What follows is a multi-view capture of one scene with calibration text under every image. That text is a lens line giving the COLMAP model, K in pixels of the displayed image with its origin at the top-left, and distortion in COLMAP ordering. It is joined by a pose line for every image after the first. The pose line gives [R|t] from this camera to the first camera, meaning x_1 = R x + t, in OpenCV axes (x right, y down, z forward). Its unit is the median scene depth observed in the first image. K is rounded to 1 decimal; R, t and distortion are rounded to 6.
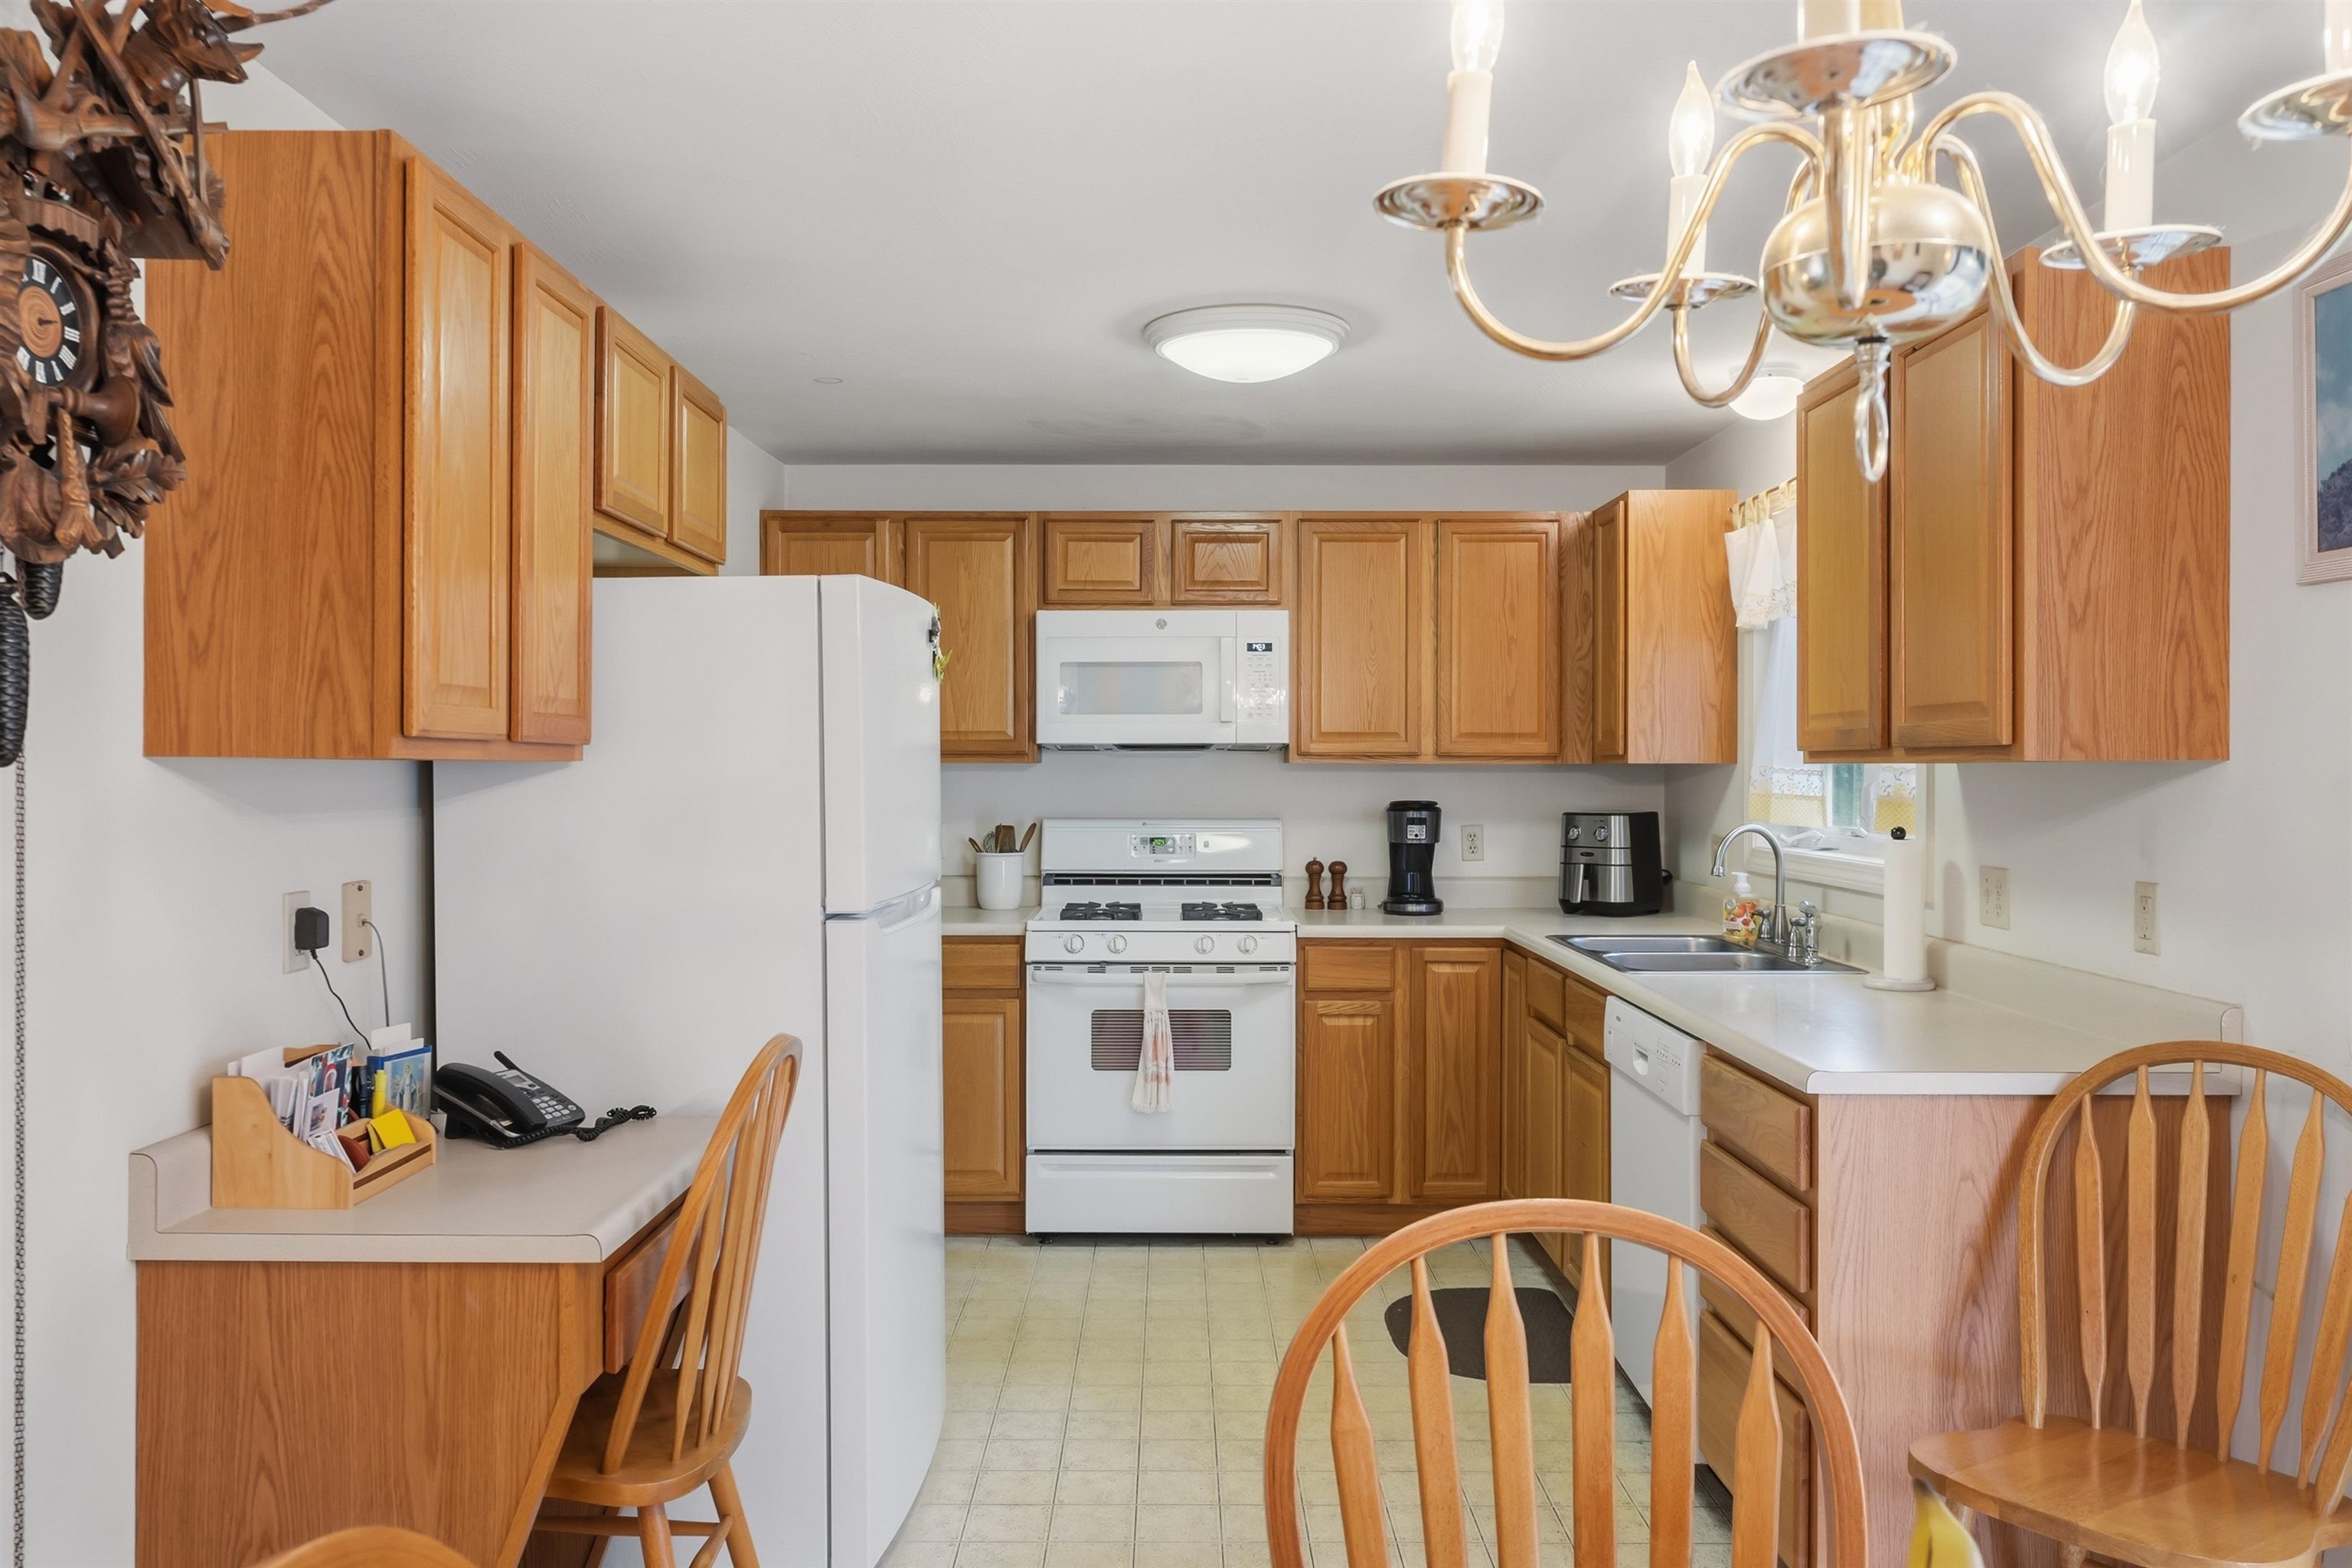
lens RADIAL K [[1742.4, 0, 1176.0], [0, 1742.4, 784.0], [0, 0, 1]] dist [0.006440, -0.001983]
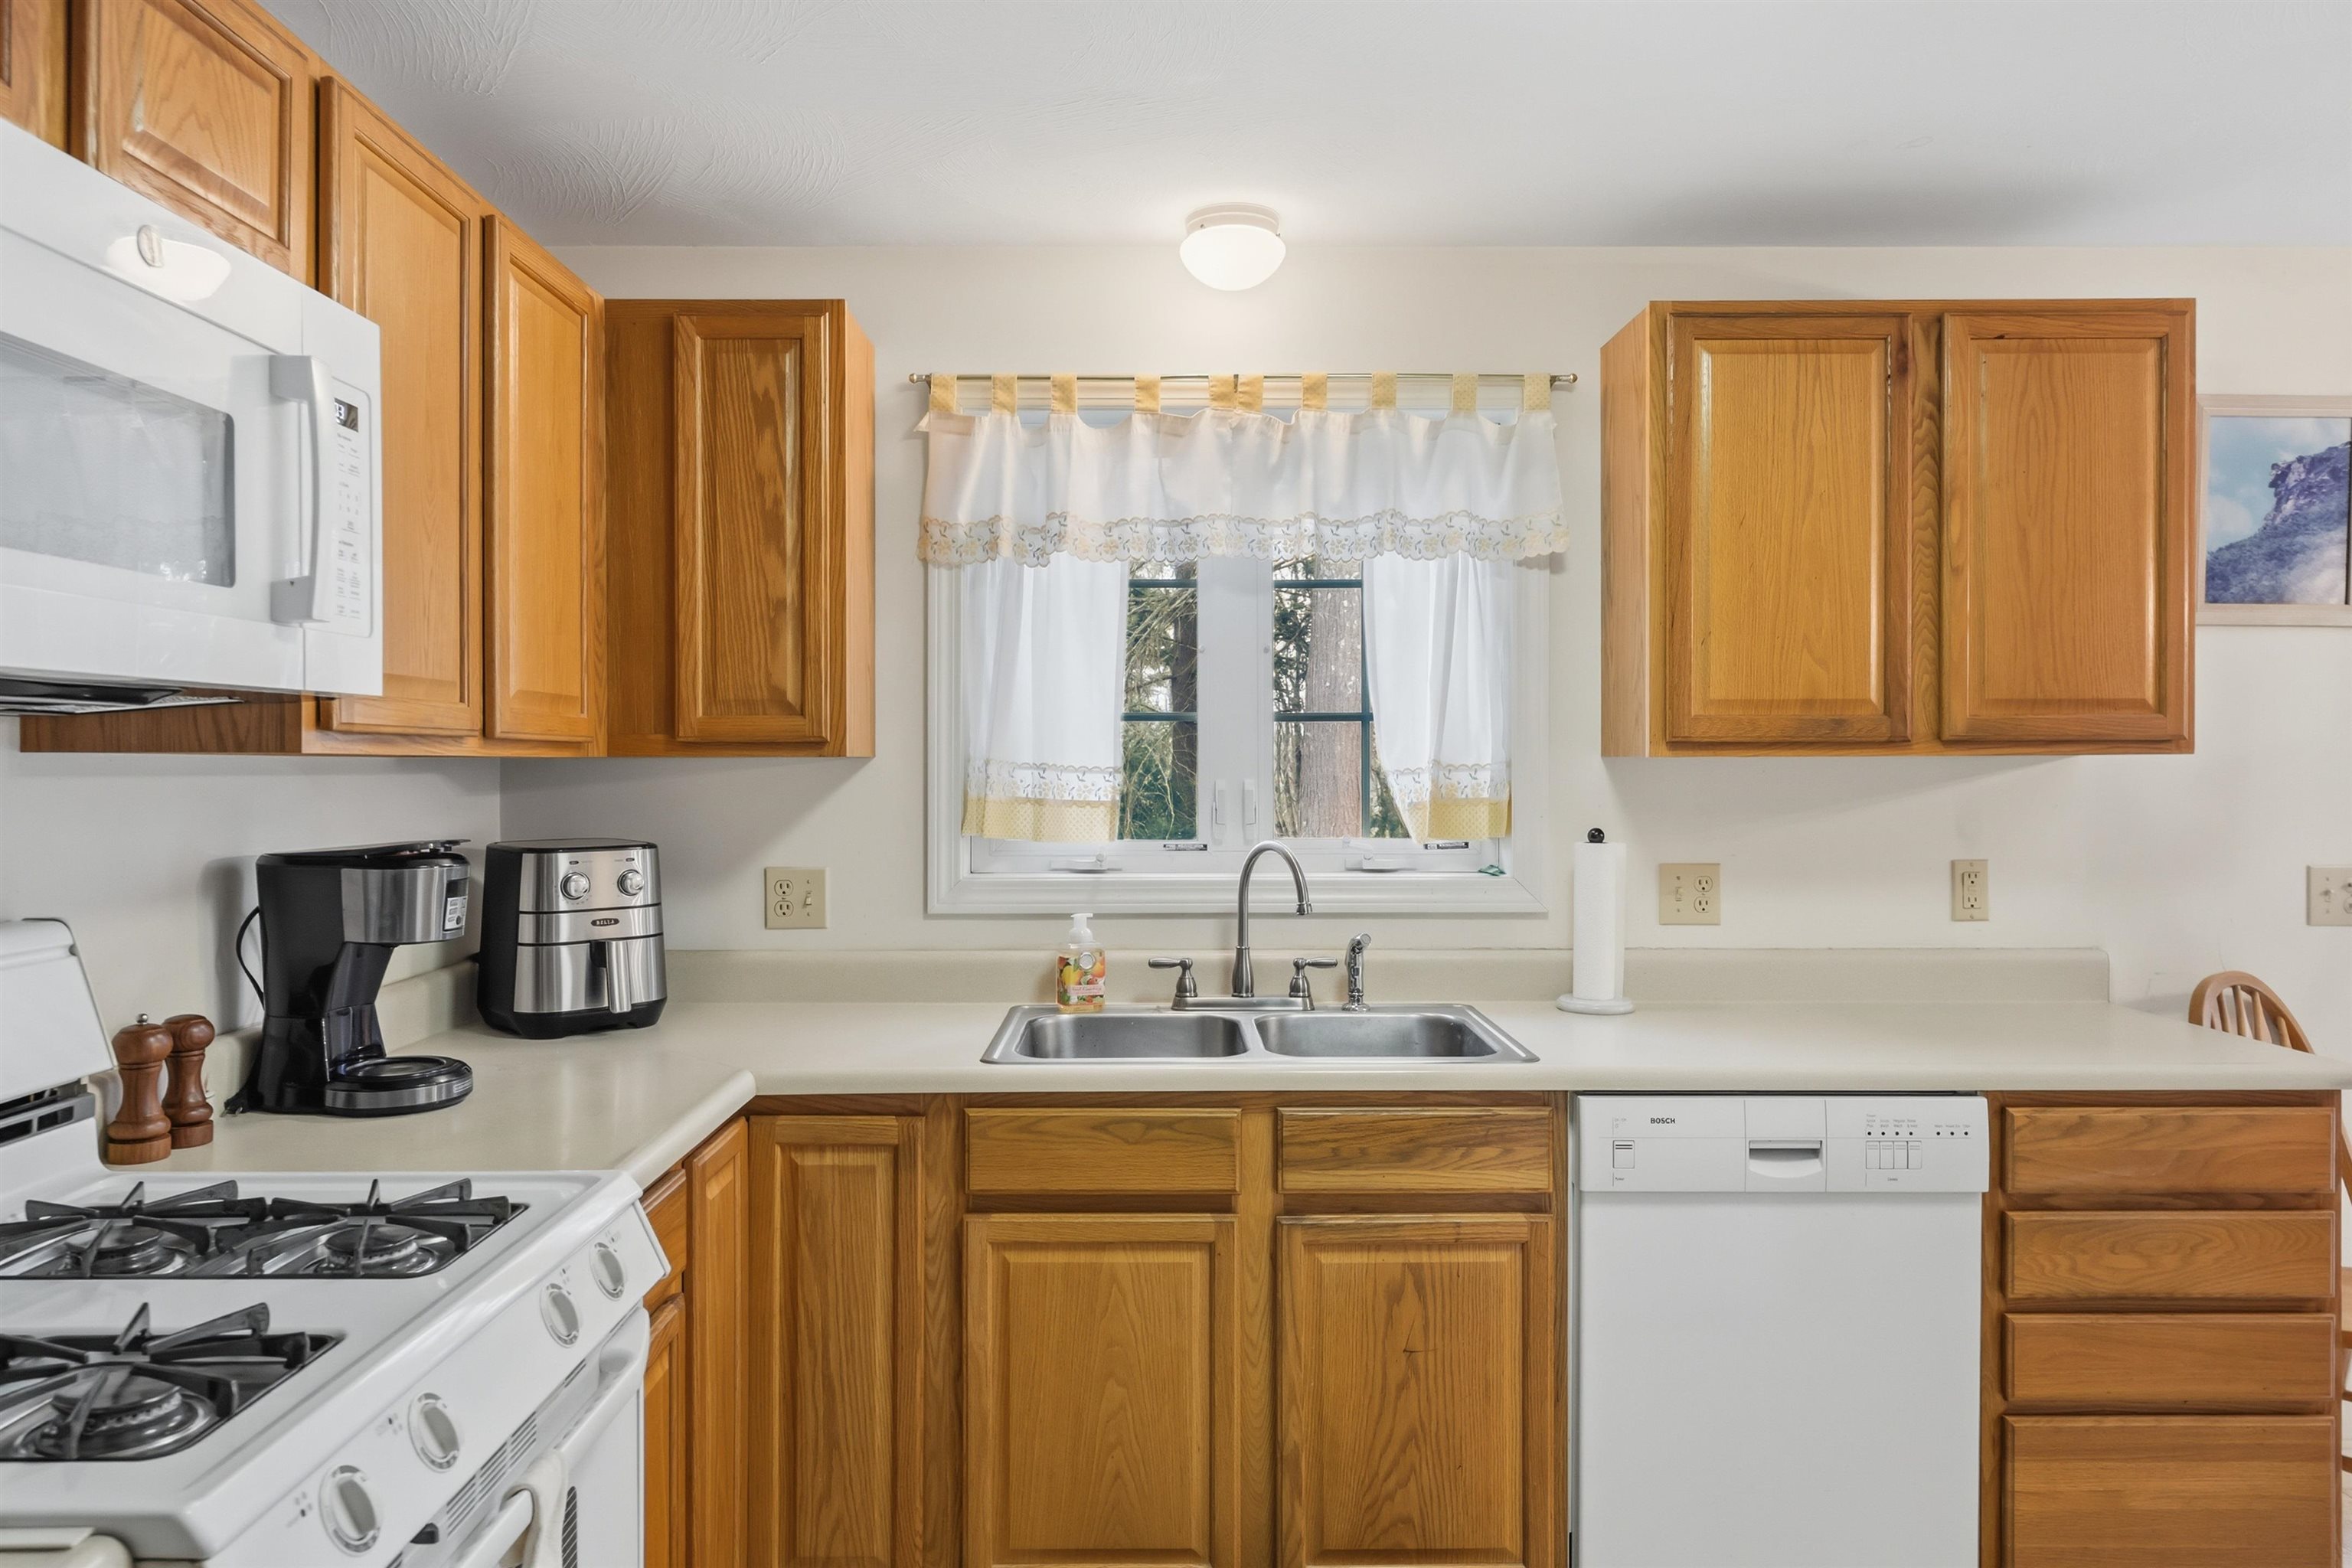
lens RADIAL K [[1503.0, 0, 1176.0], [0, 1503.0, 784.0], [0, 0, 1]] dist [-0.001144, -0.000425]
pose [[0.009714, -0.015979, 0.999825, -0.255808], [0.011376, 0.999809, 0.015869, -0.009502], [-0.999888, 0.011220, 0.009893, 0.872148]]
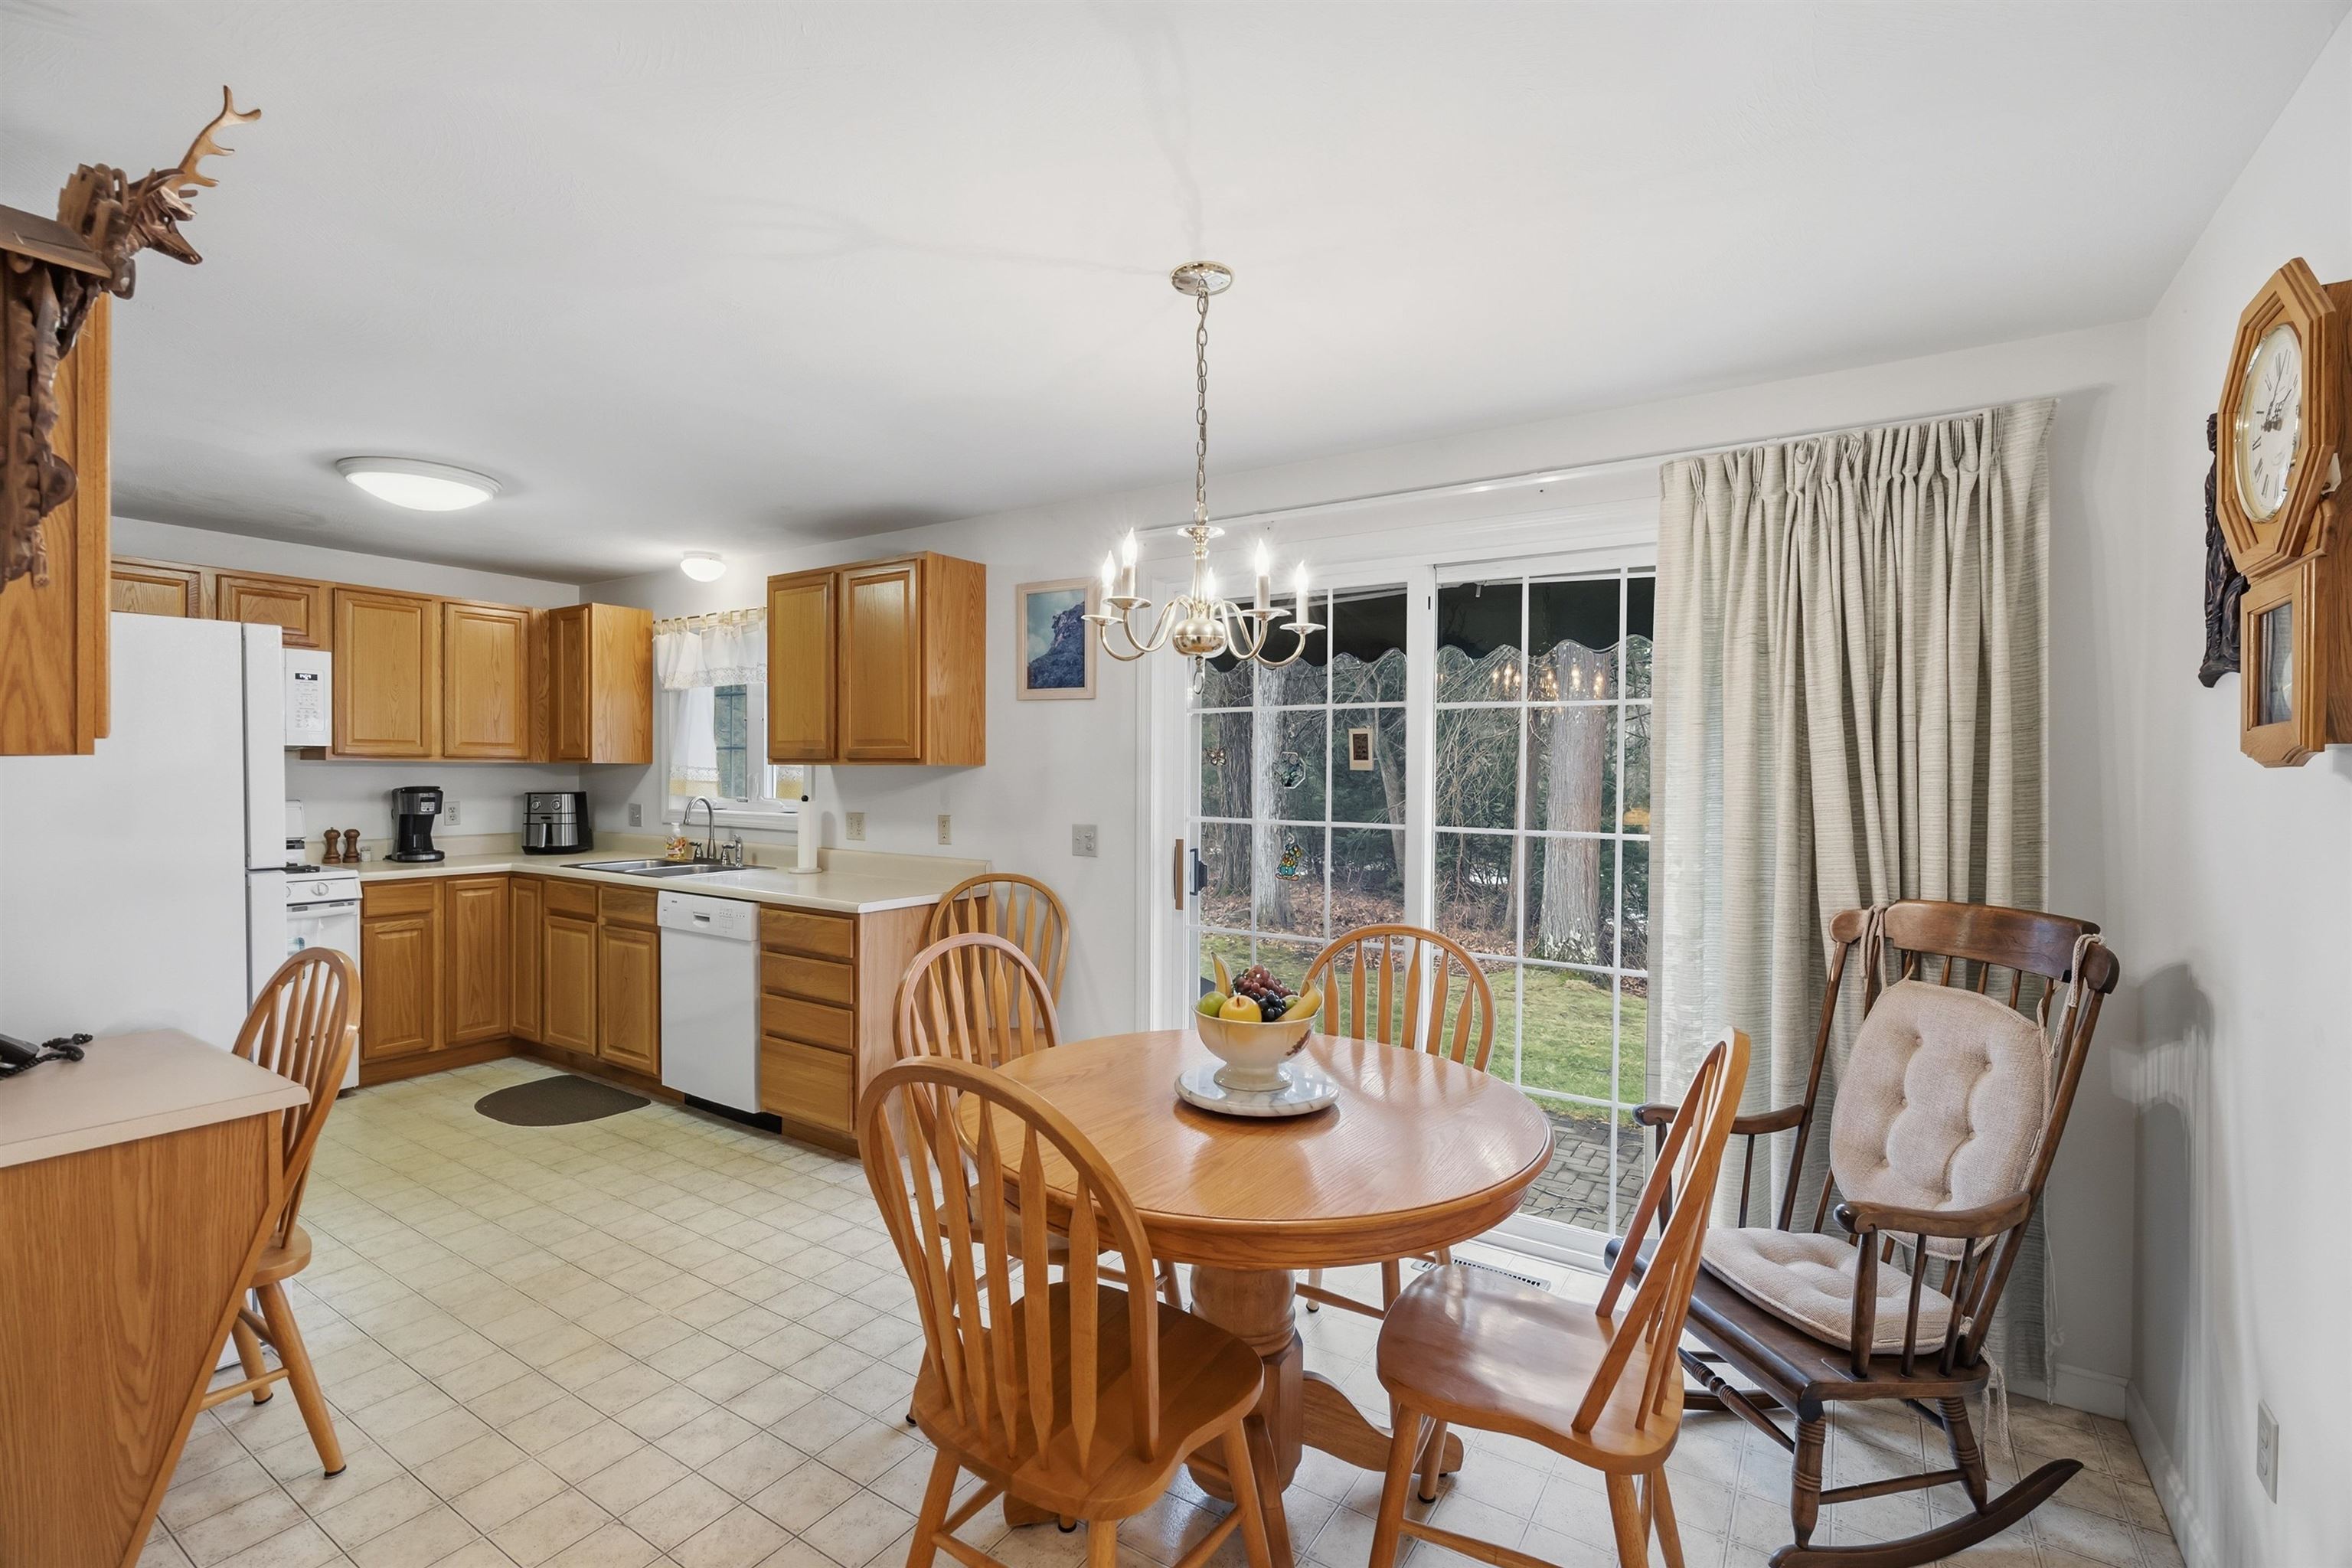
lens RADIAL K [[1021.3, 0, 1176.0], [0, 1021.3, 784.0], [0, 0, 1]] dist [-0.003361, -0.000105]
pose [[0.549542, -0.008004, 0.835428, -0.261800], [0.000647, 0.999958, 0.009155, 0.000014], [-0.835466, -0.004490, 0.549524, -0.030100]]
